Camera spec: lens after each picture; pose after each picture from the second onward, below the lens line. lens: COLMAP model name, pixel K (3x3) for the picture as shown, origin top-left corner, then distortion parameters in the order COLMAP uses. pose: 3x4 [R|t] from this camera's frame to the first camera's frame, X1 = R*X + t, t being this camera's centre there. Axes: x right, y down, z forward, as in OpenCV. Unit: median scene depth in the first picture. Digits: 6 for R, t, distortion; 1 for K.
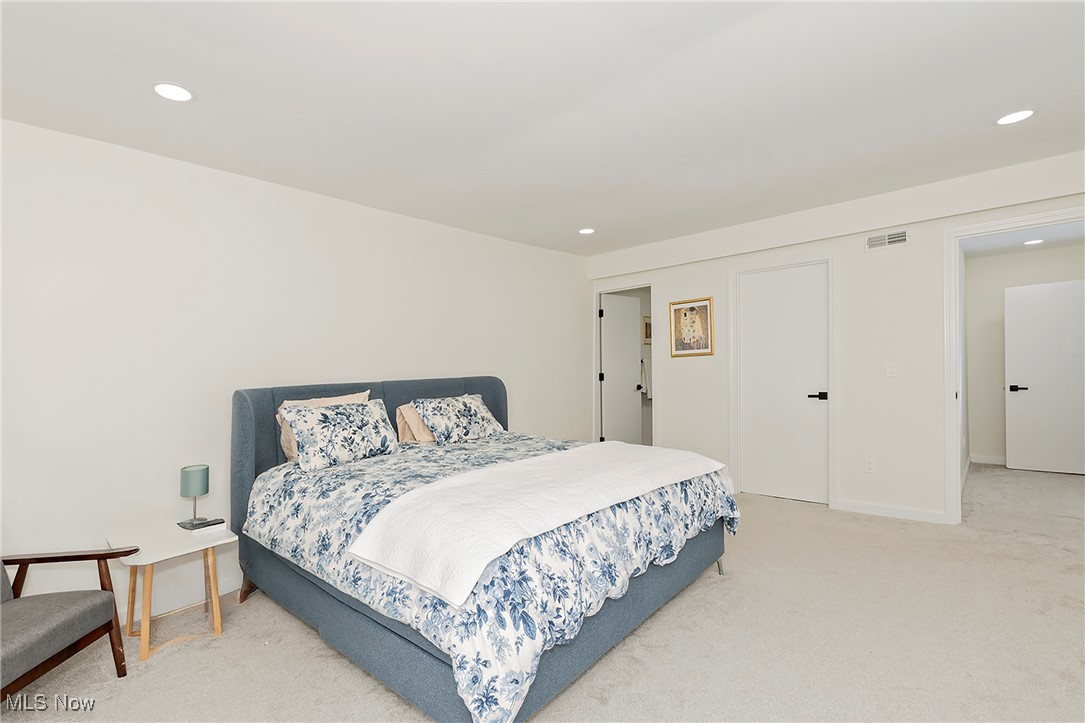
lens RADIAL K [[497.7, 0, 546.0], [0, 497.7, 358.6], [0, 0, 1]] dist [-0.000337, -0.000080]
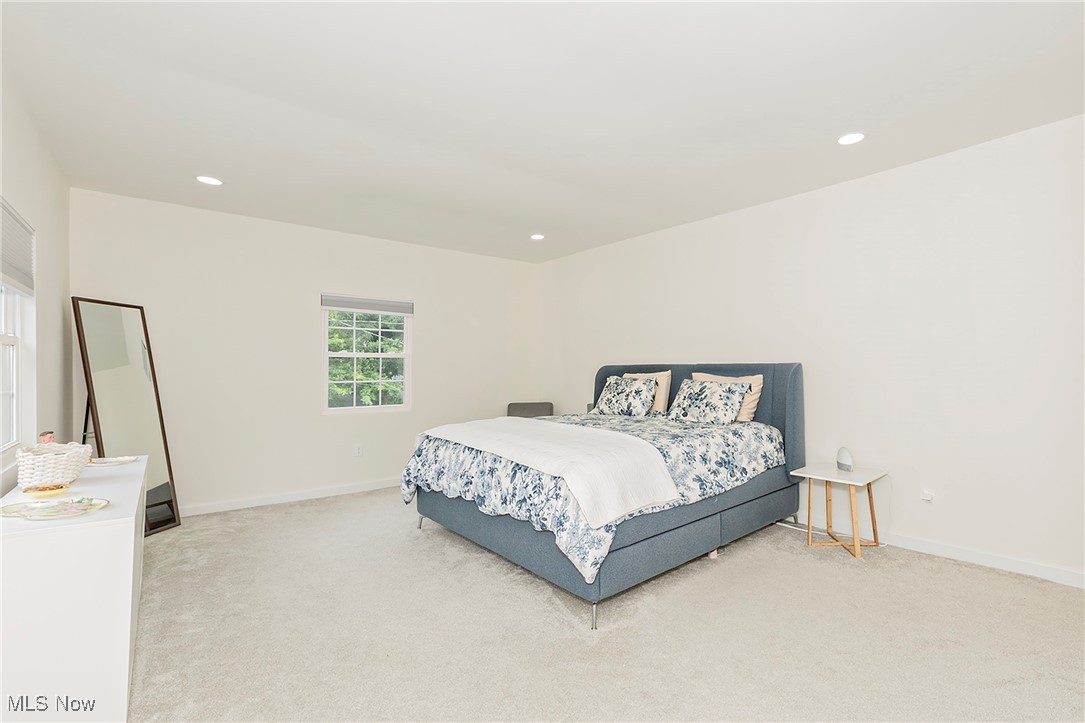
lens RADIAL K [[497.7, 0, 546.0], [0, 497.7, 358.6], [0, 0, 1]] dist [-0.000337, -0.000080]
pose [[-0.189391, 0.018235, -0.981732, 1.075220], [0.026209, 0.999565, 0.013510, 0.010266], [0.981552, -0.023171, -0.189787, 1.048463]]
